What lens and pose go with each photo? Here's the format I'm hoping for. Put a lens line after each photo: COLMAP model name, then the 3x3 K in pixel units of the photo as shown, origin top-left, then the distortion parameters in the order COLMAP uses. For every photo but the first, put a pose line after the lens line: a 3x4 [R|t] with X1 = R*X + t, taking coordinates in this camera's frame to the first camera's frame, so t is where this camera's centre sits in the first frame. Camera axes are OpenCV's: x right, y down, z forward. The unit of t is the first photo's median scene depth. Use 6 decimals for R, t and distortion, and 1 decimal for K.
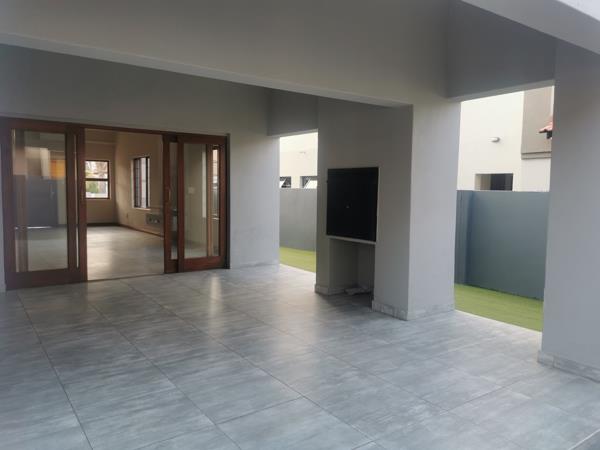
lens RADIAL K [[466.4, 0, 298.6], [0, 466.4, 220.7], [0, 0, 1]] dist [0.051286, -0.053939]
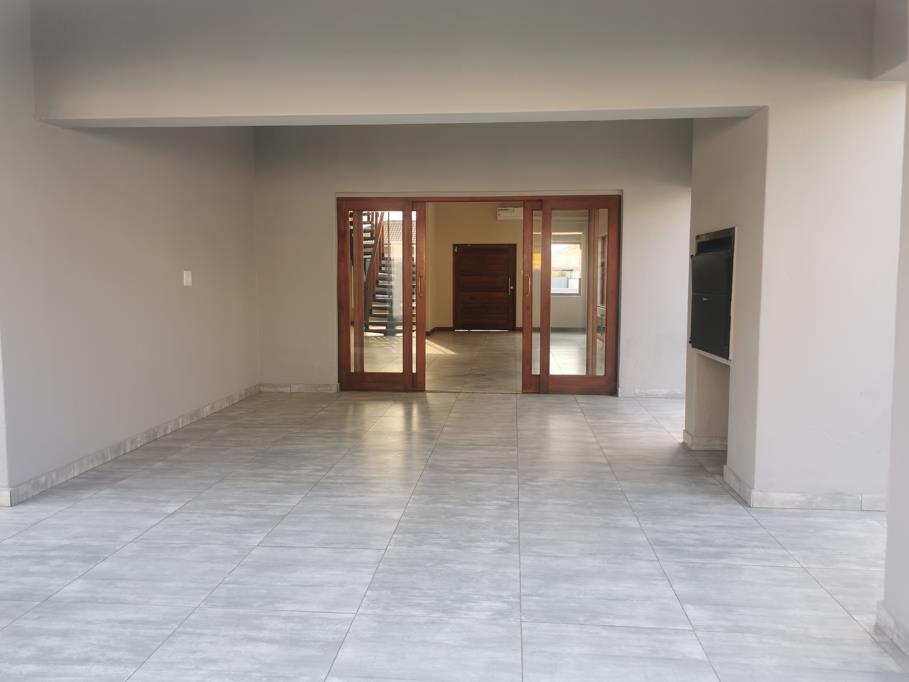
lens RADIAL K [[706.6, 0, 452.4], [0, 706.6, 334.4], [0, 0, 1]] dist [0.051286, -0.053939]
pose [[0.759007, 0.039672, -0.649872, 0.676870], [-0.038871, 0.999123, 0.015593, 0.019471], [0.649921, 0.013426, 0.759884, 0.198080]]
